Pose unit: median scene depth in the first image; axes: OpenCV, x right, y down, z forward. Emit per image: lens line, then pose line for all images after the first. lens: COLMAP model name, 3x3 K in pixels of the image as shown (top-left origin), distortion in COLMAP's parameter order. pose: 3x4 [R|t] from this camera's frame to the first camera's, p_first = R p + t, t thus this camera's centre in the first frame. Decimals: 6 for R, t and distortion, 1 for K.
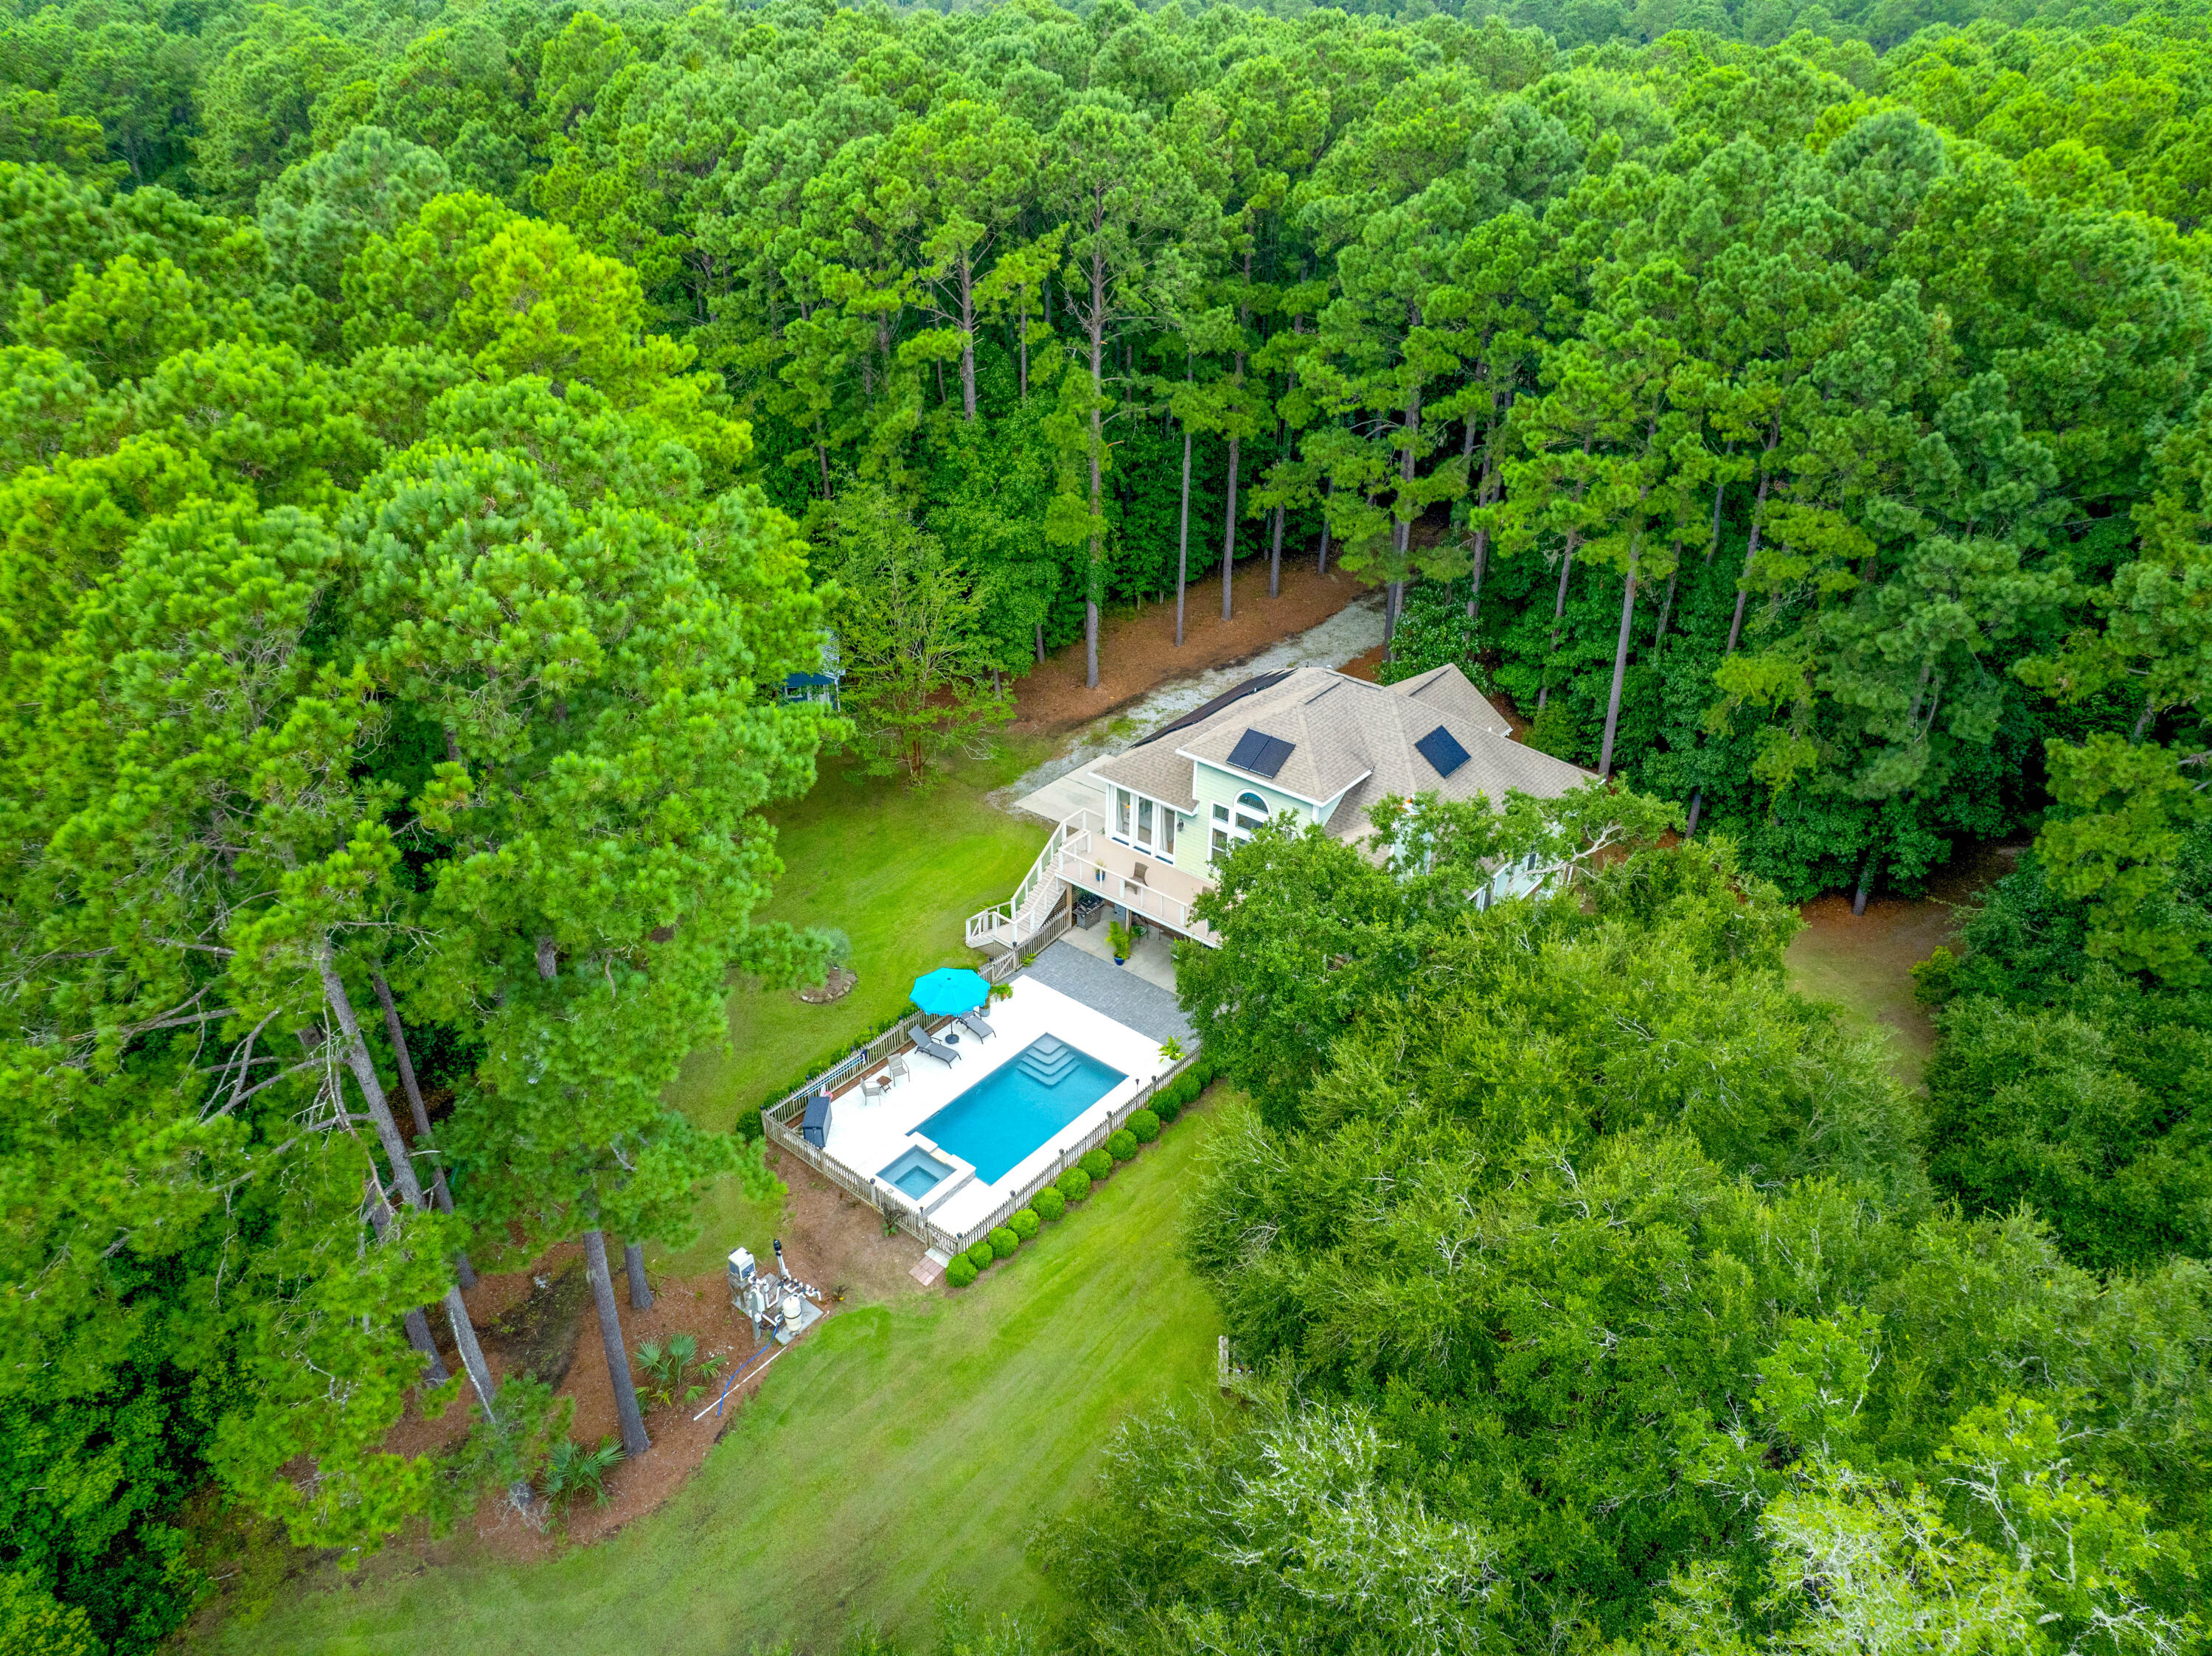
lens RADIAL K [[1561.2, 0, 1100.3], [0, 1561.2, 795.4], [0, 0, 1]] dist [-0.004773, -0.000159]
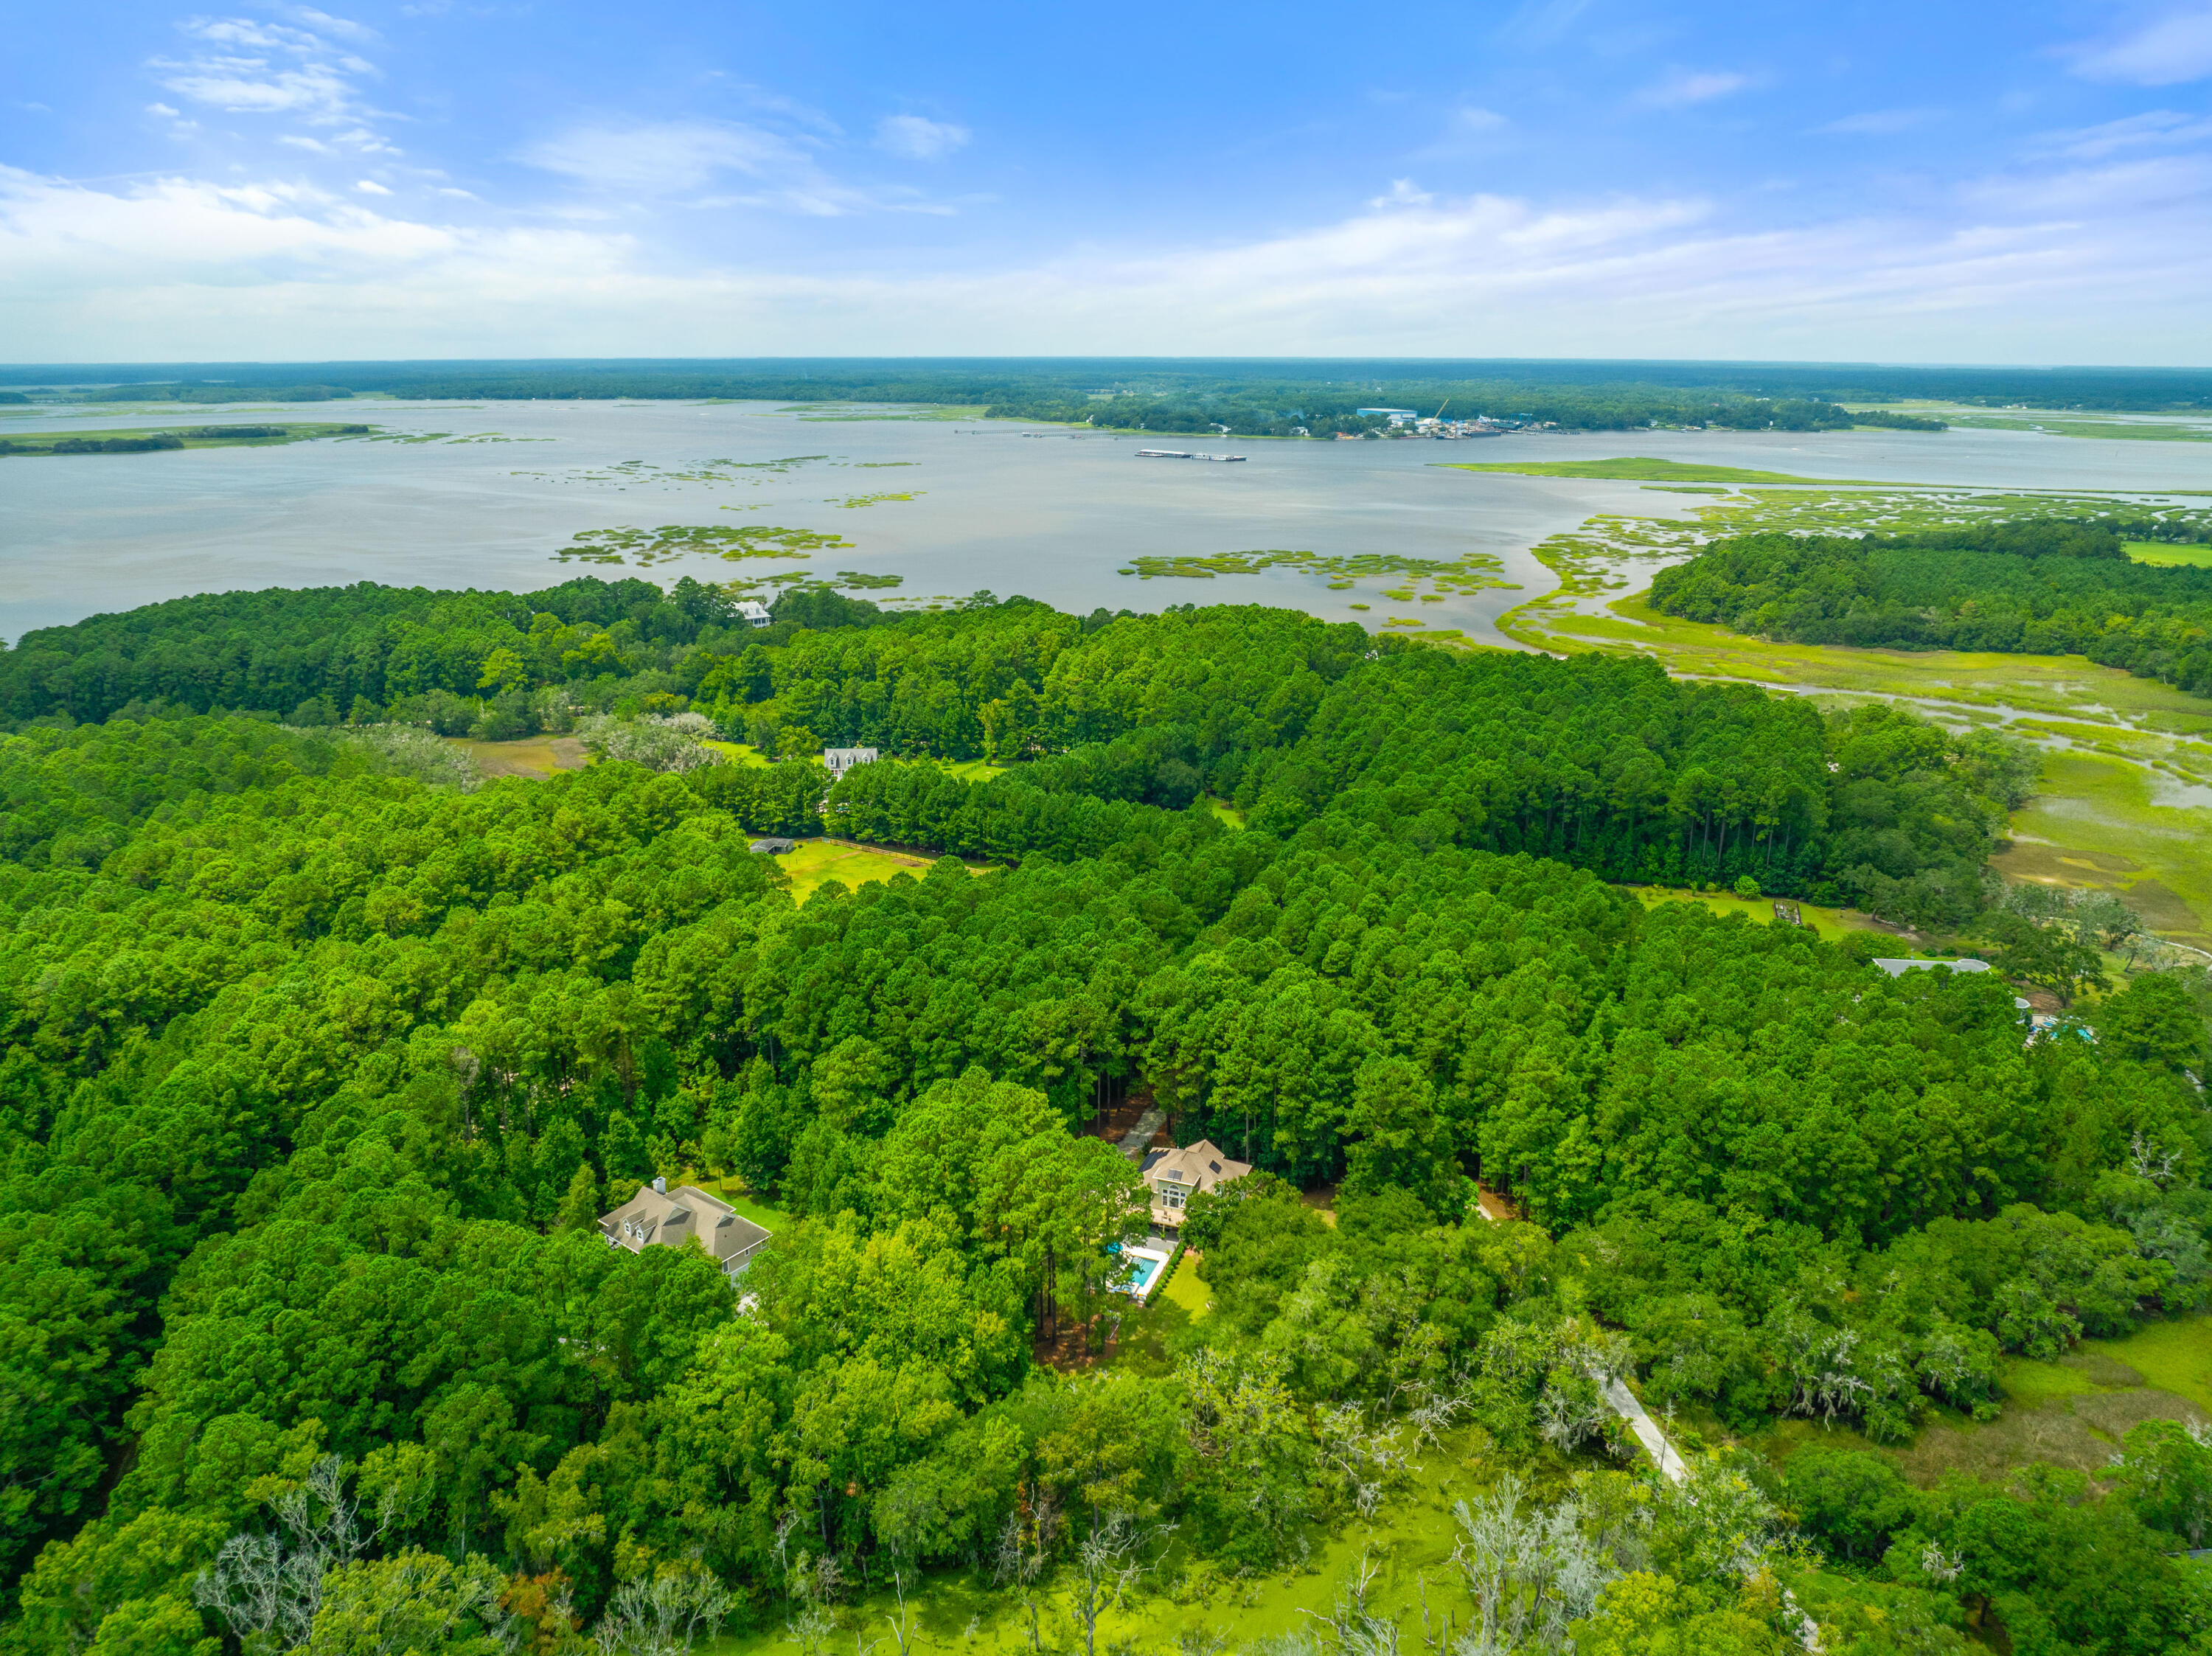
lens RADIAL K [[1532.1, 0, 1106.0], [0, 1532.1, 828.0], [0, 0, 1]] dist [-0.035643, 0.000526]
pose [[0.947194, -0.096341, 0.305847, -1.201254], [0.159336, 0.969123, -0.188183, -0.182986], [-0.278274, 0.226978, 0.933298, -2.883895]]
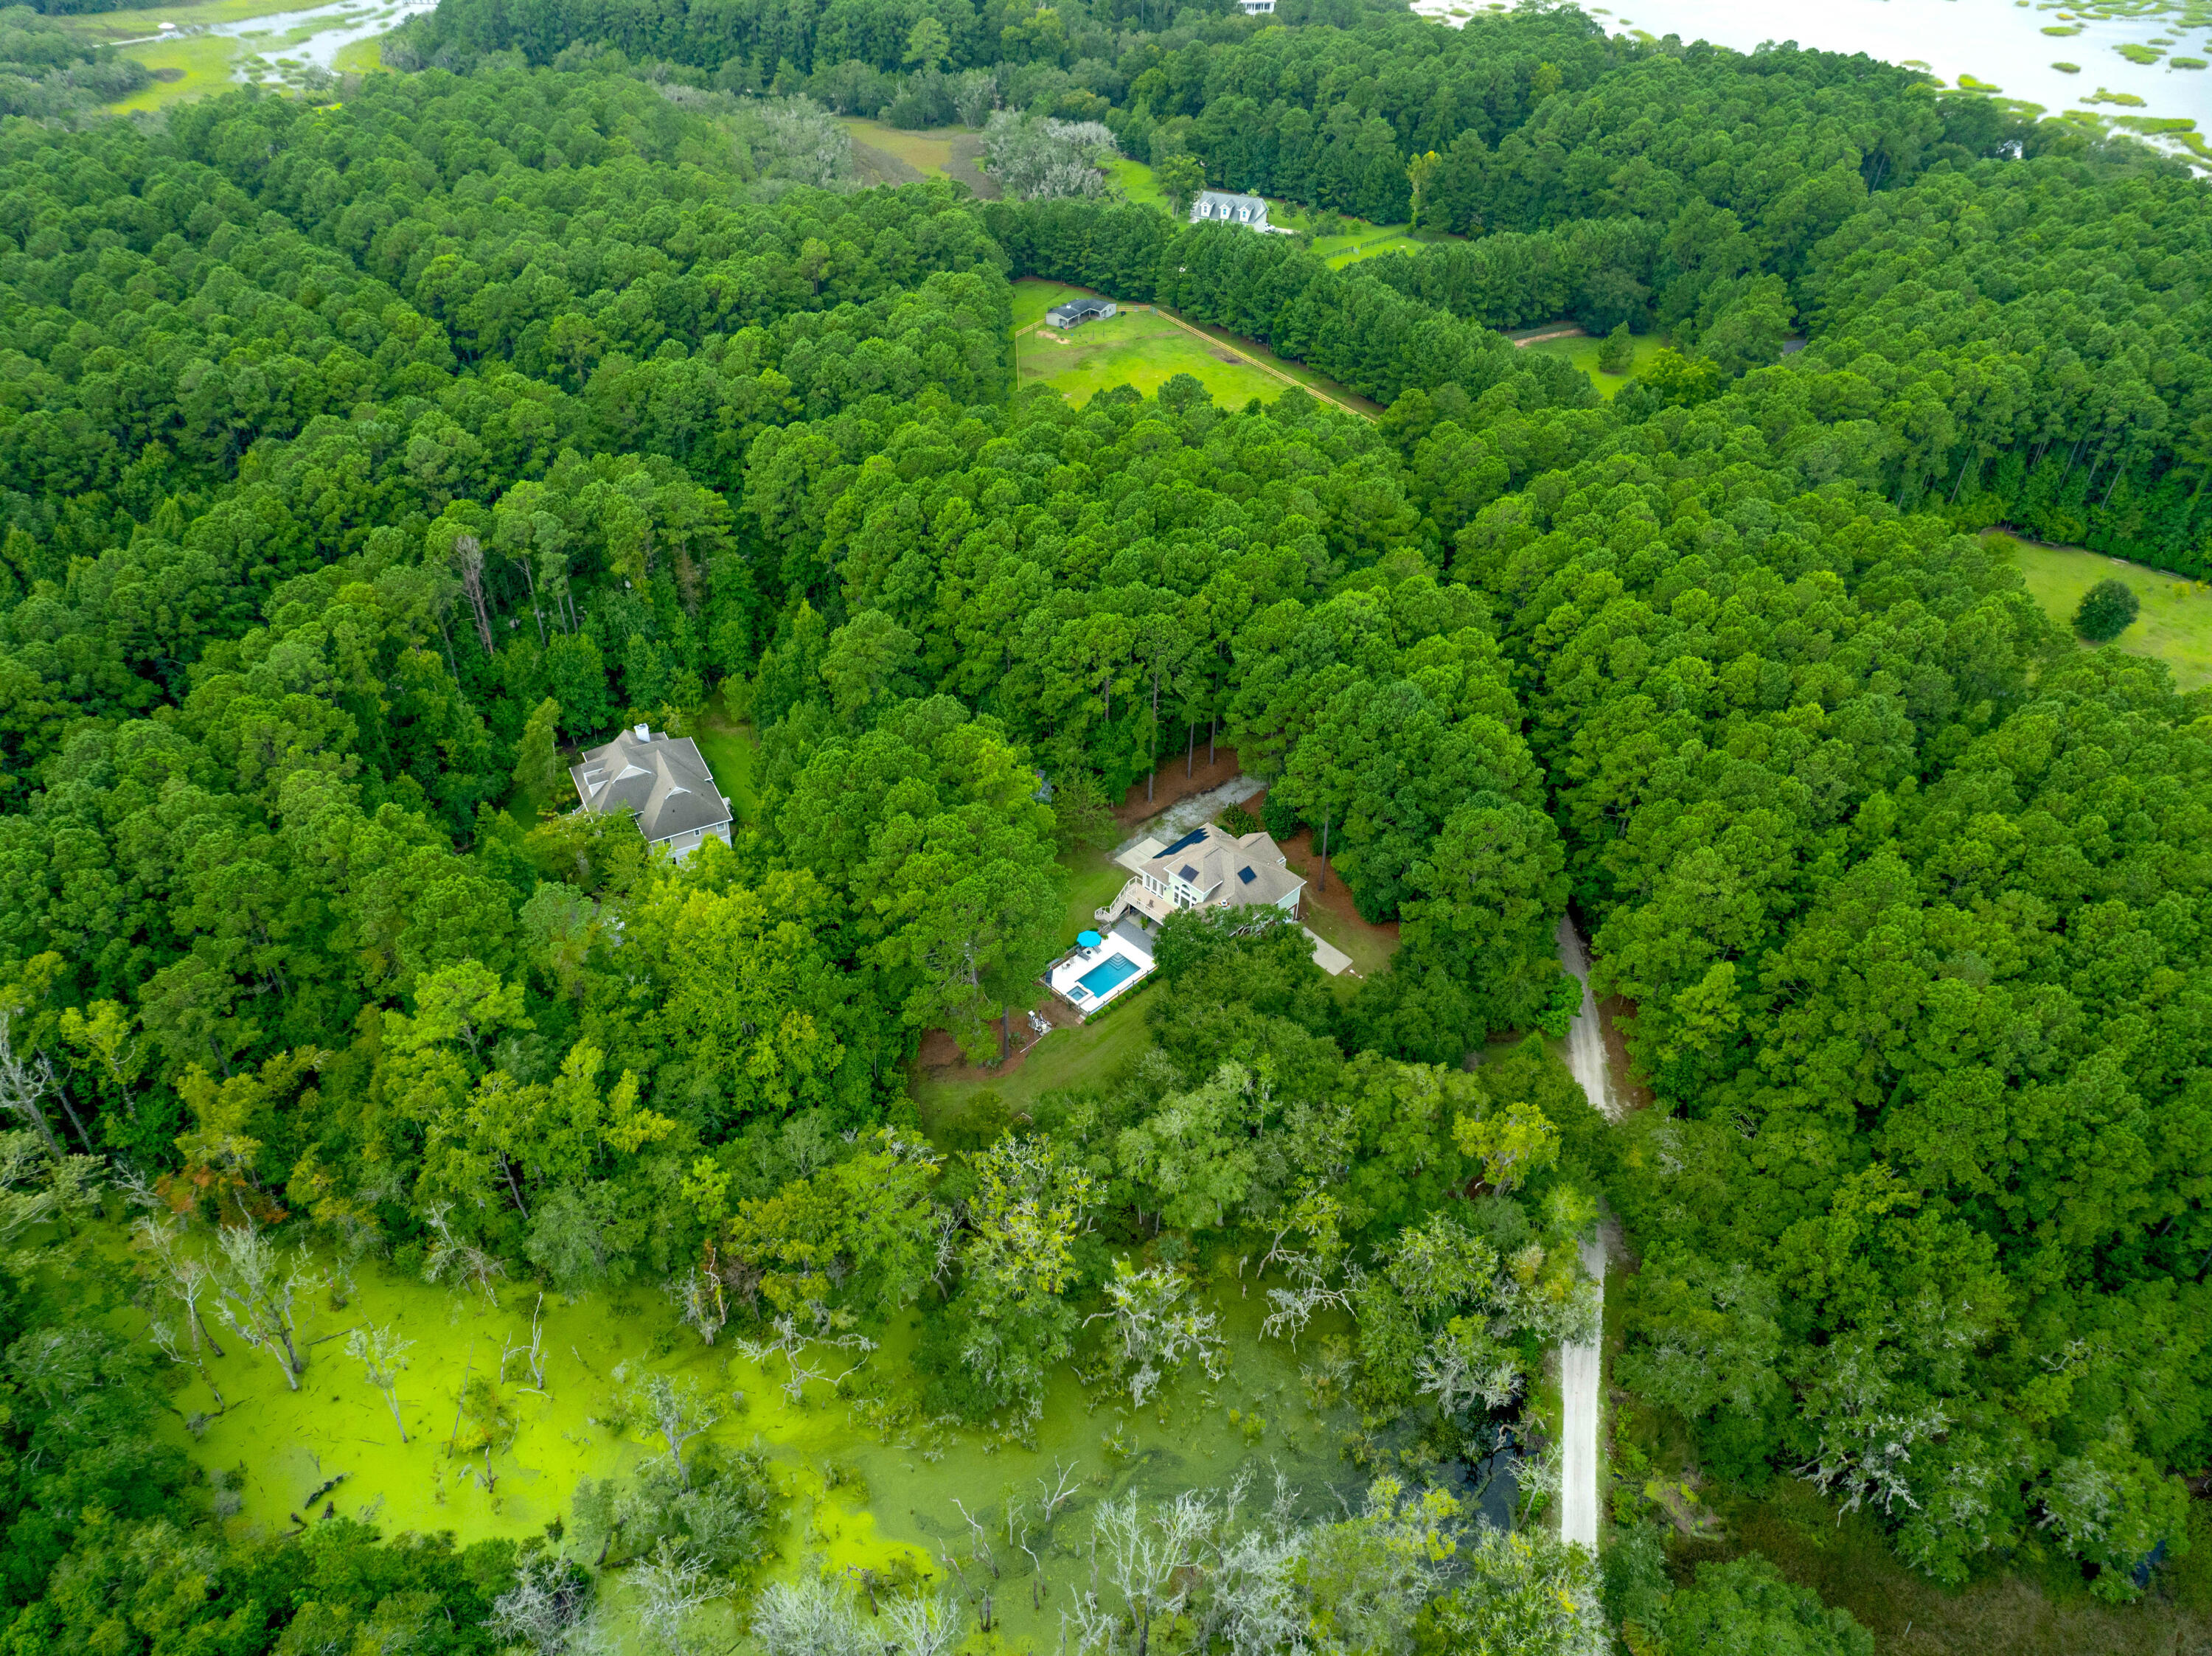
lens RADIAL K [[1532.1, 0, 1106.0], [0, 1532.1, 828.0], [0, 0, 1]] dist [-0.035643, 0.000526]
pose [[0.995353, 0.067758, -0.068420, 0.143563], [-0.056166, 0.985672, 0.159049, -0.617177], [0.078216, -0.154467, 0.984897, -2.127609]]
